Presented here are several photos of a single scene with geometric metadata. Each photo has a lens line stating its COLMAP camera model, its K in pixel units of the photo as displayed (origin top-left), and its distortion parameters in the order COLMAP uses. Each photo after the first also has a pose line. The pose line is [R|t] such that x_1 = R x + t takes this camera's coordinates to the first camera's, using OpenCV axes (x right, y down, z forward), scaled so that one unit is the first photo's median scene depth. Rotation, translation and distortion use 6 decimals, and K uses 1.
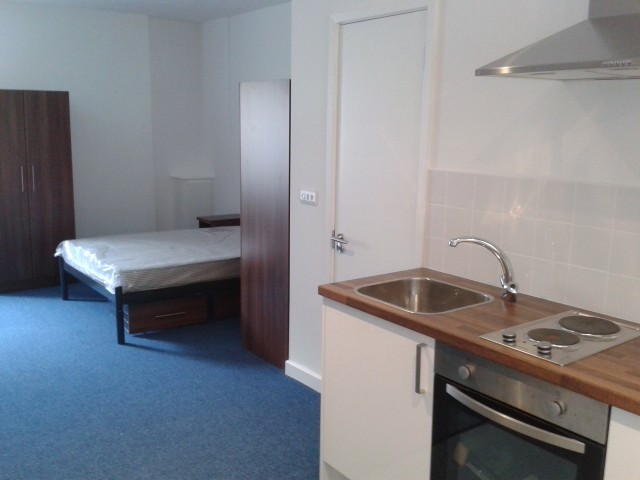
lens RADIAL K [[632.0, 0, 321.1], [0, 632.0, 238.2], [0, 0, 1]] dist [0.221415, -0.559947]
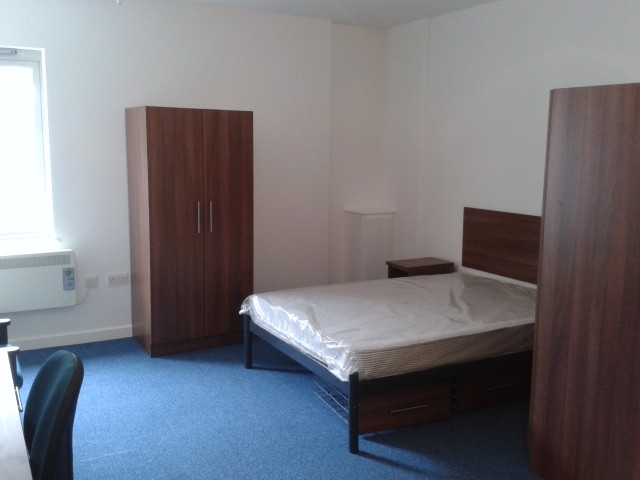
lens RADIAL K [[632.0, 0, 321.1], [0, 632.0, 238.2], [0, 0, 1]] dist [0.221415, -0.559947]
pose [[0.991995, 0.013630, -0.125543, -0.213338], [-0.017565, 0.999387, -0.030292, -0.044637], [0.125053, 0.032255, 0.991626, 0.221659]]
